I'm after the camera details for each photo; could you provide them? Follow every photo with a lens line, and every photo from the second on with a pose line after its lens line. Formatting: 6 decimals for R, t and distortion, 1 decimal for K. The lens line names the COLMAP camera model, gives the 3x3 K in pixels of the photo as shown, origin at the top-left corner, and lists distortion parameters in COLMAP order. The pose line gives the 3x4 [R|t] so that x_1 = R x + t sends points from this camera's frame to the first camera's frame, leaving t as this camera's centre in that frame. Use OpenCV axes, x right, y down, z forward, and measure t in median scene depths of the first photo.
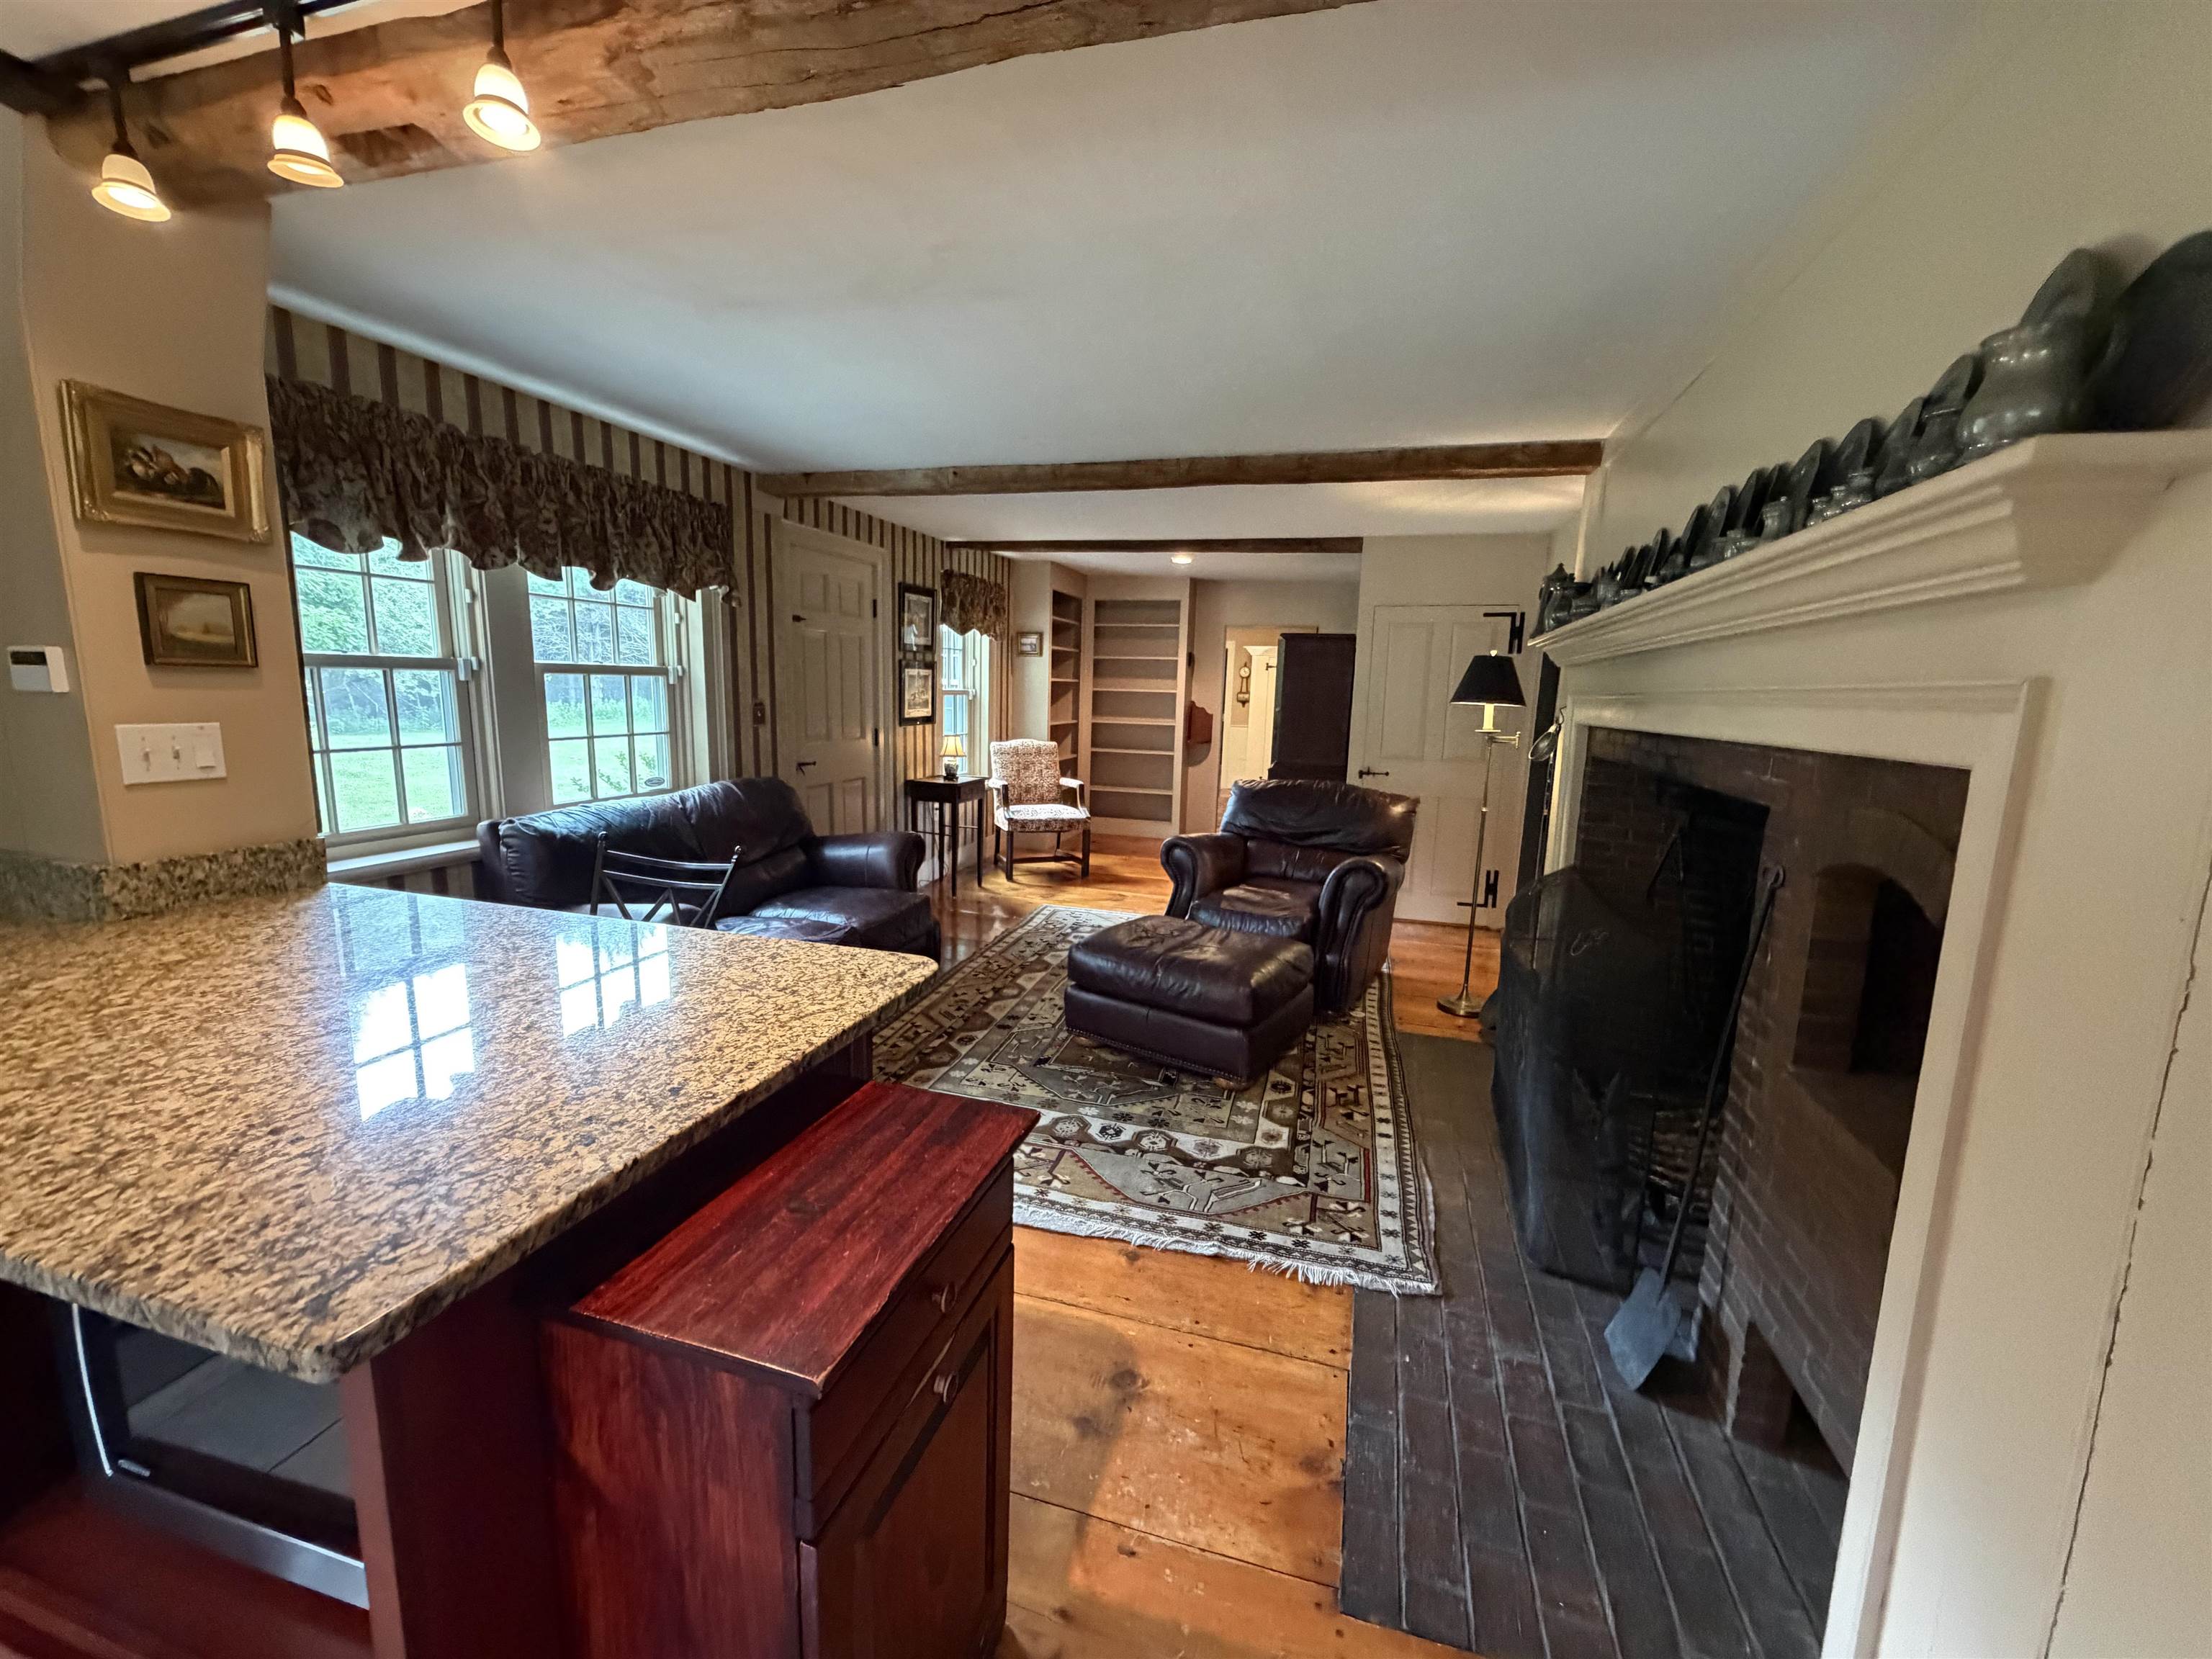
lens RADIAL K [[887.1, 0, 1109.0], [0, 887.1, 826.8], [0, 0, 1]] dist [0.000003, -0.000257]
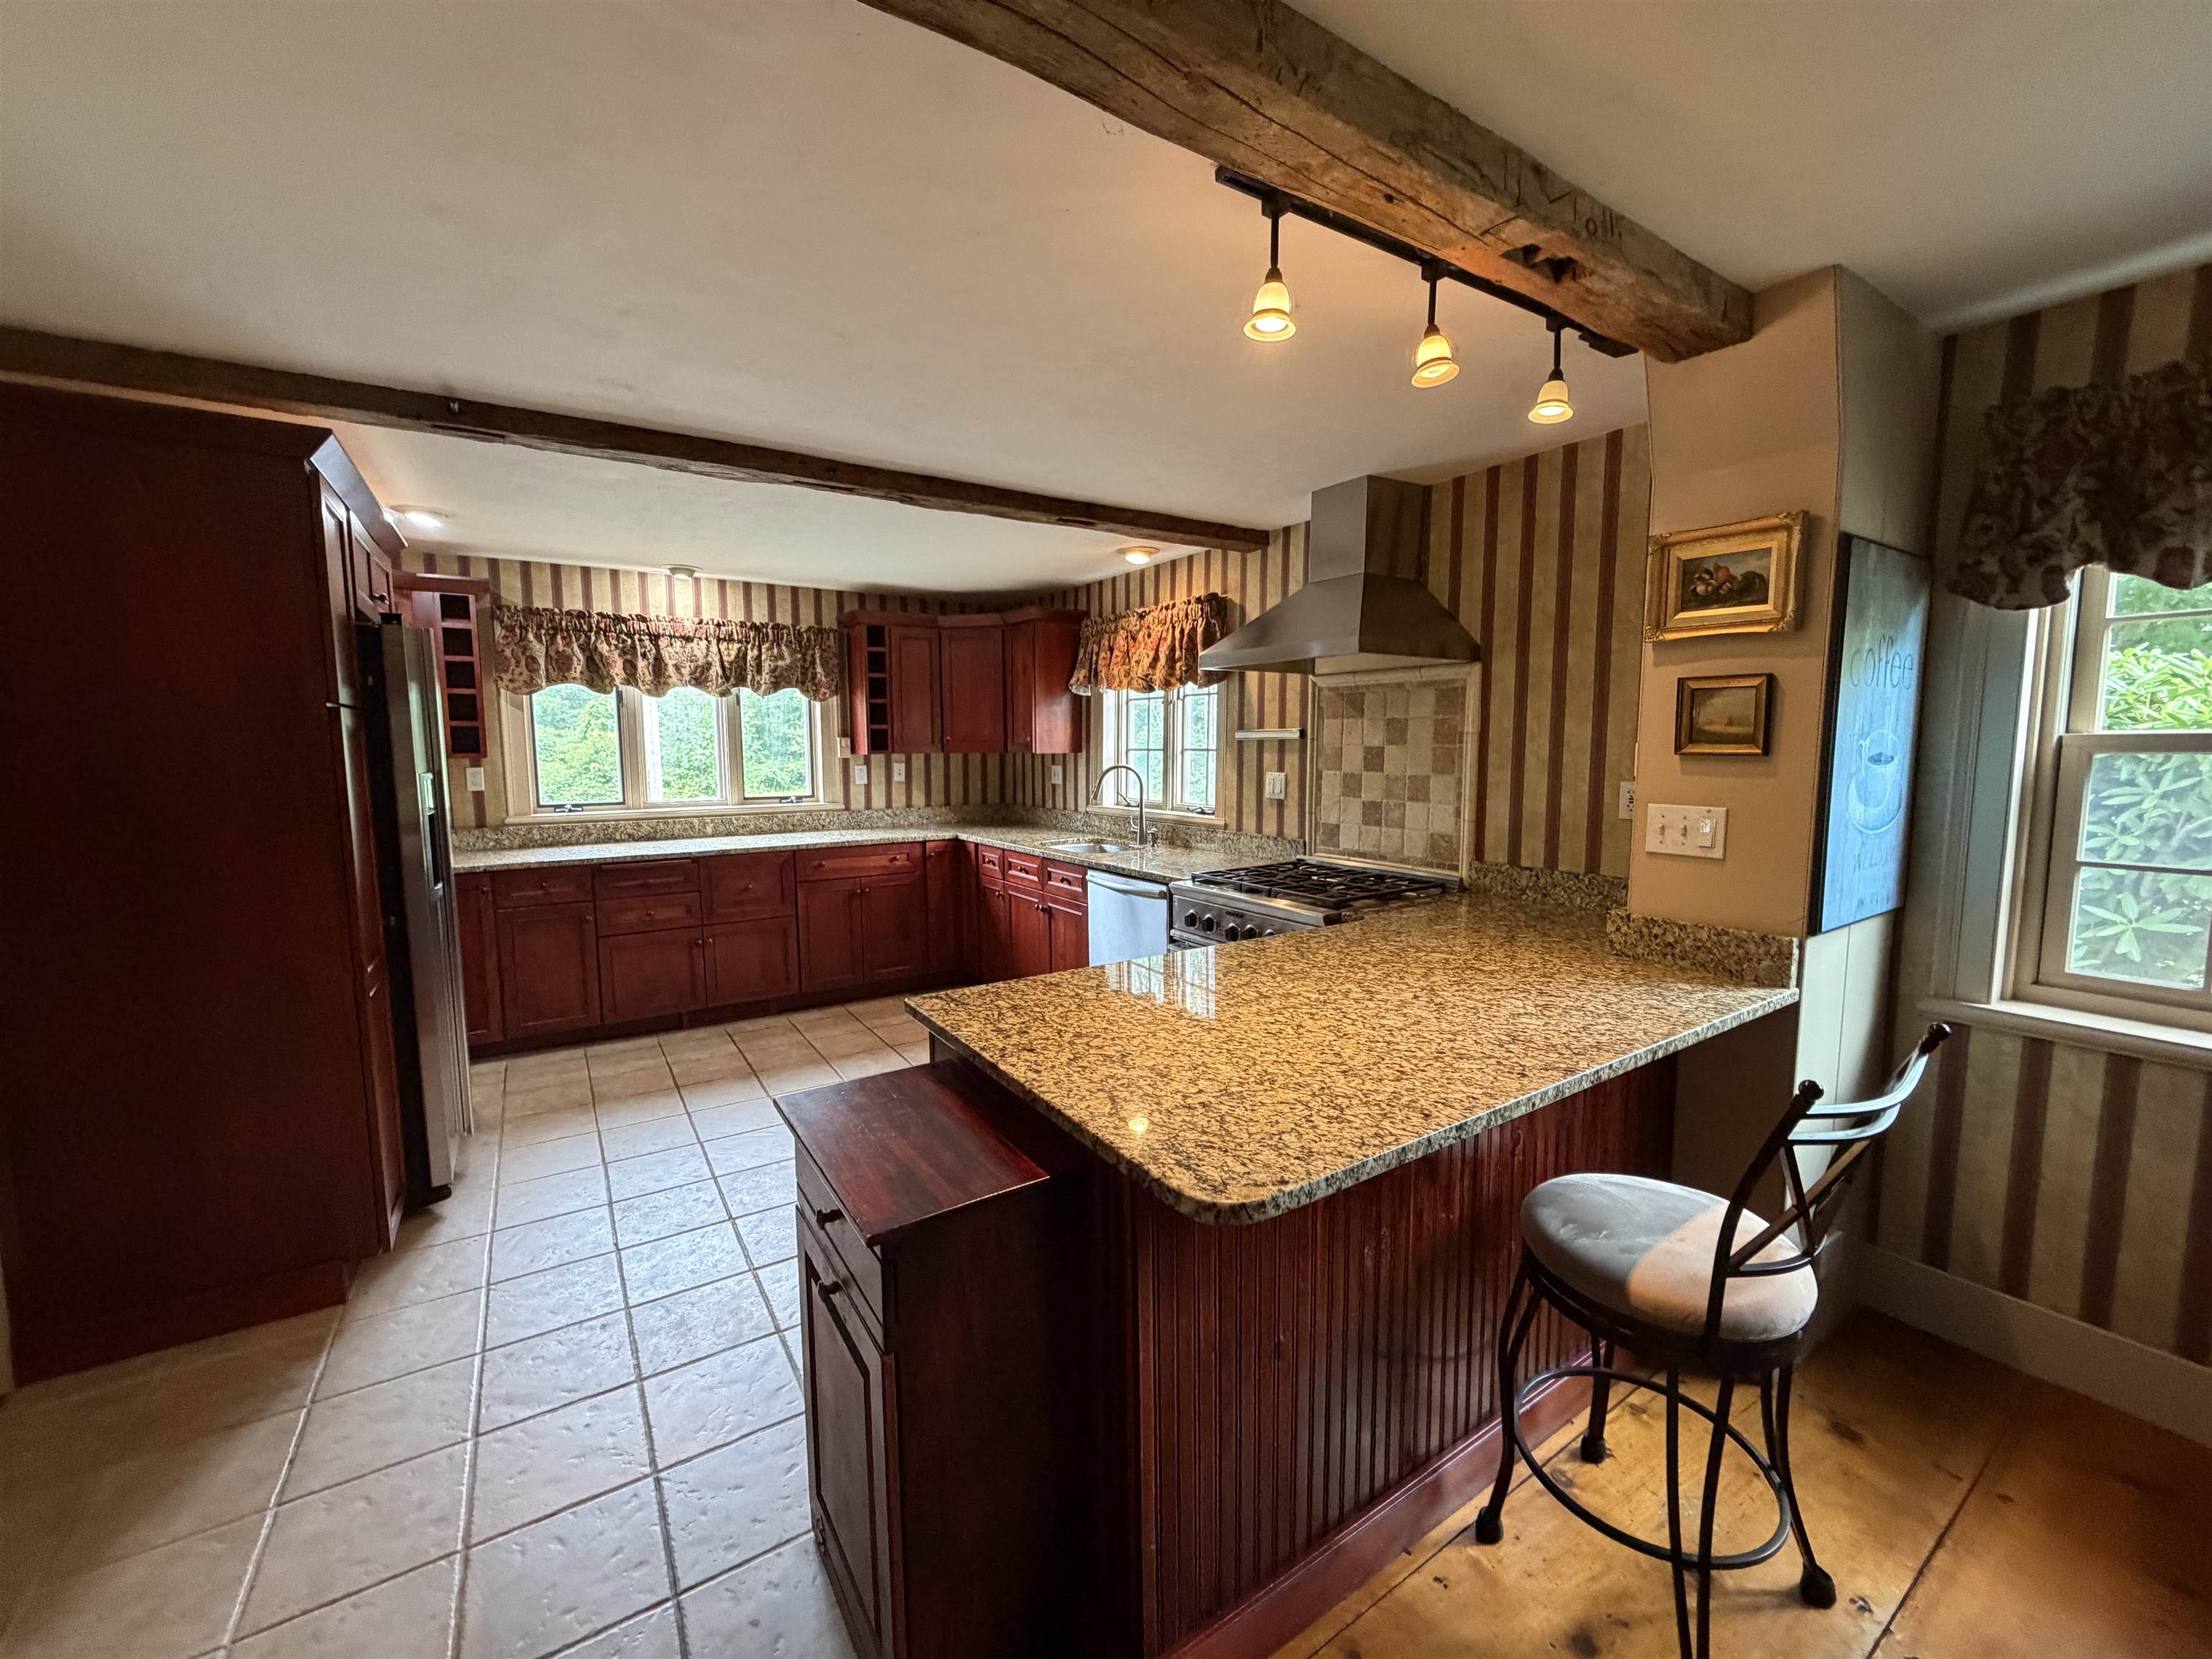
lens RADIAL K [[887.1, 0, 1112.5], [0, 887.1, 839.5], [0, 0, 1]] dist [0.000003, -0.000257]
pose [[-0.651103, 0.062809, -0.756386, 0.283138], [-0.128443, 0.973078, 0.191368, -0.189211], [0.748042, 0.221752, -0.625507, 1.118456]]
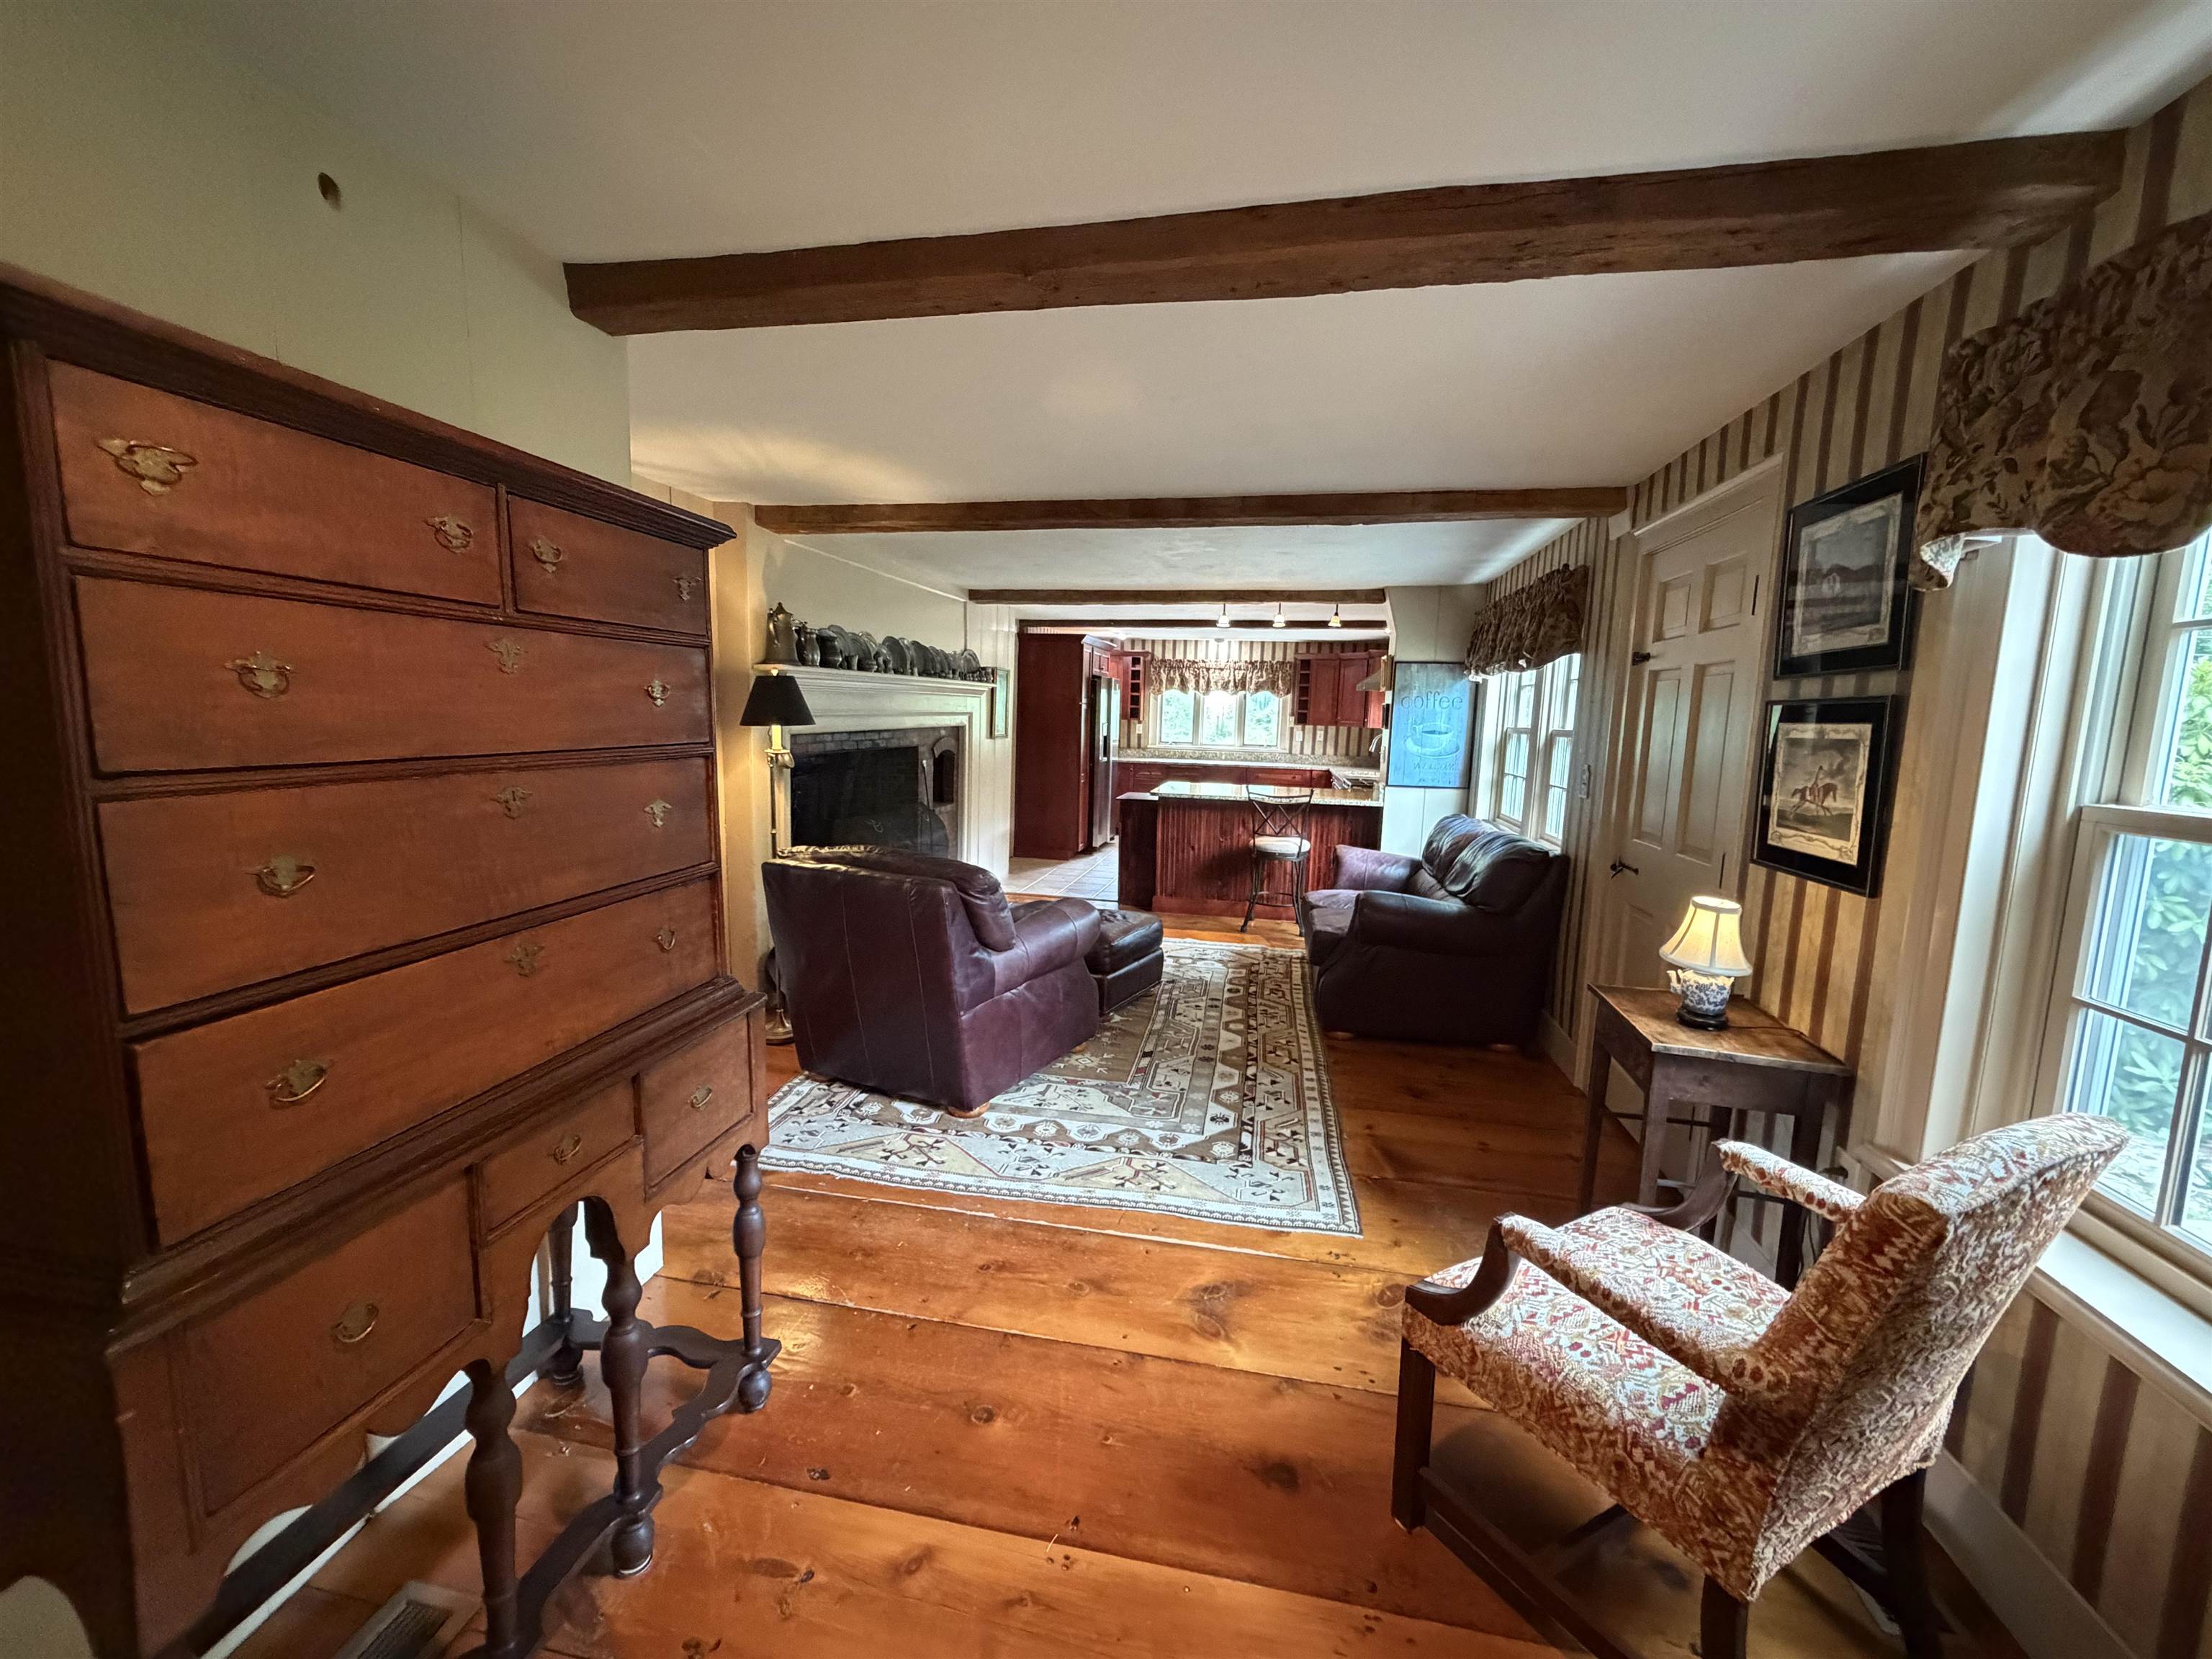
lens RADIAL K [[887.1, 0, 1104.9], [0, 887.1, 824.2], [0, 0, 1]] dist [0.000003, -0.000257]
pose [[-0.995273, -0.041638, -0.087737, 0.309836], [-0.064539, 0.958652, 0.277168, -0.690311], [0.072569, 0.281520, -0.956807, 4.188049]]
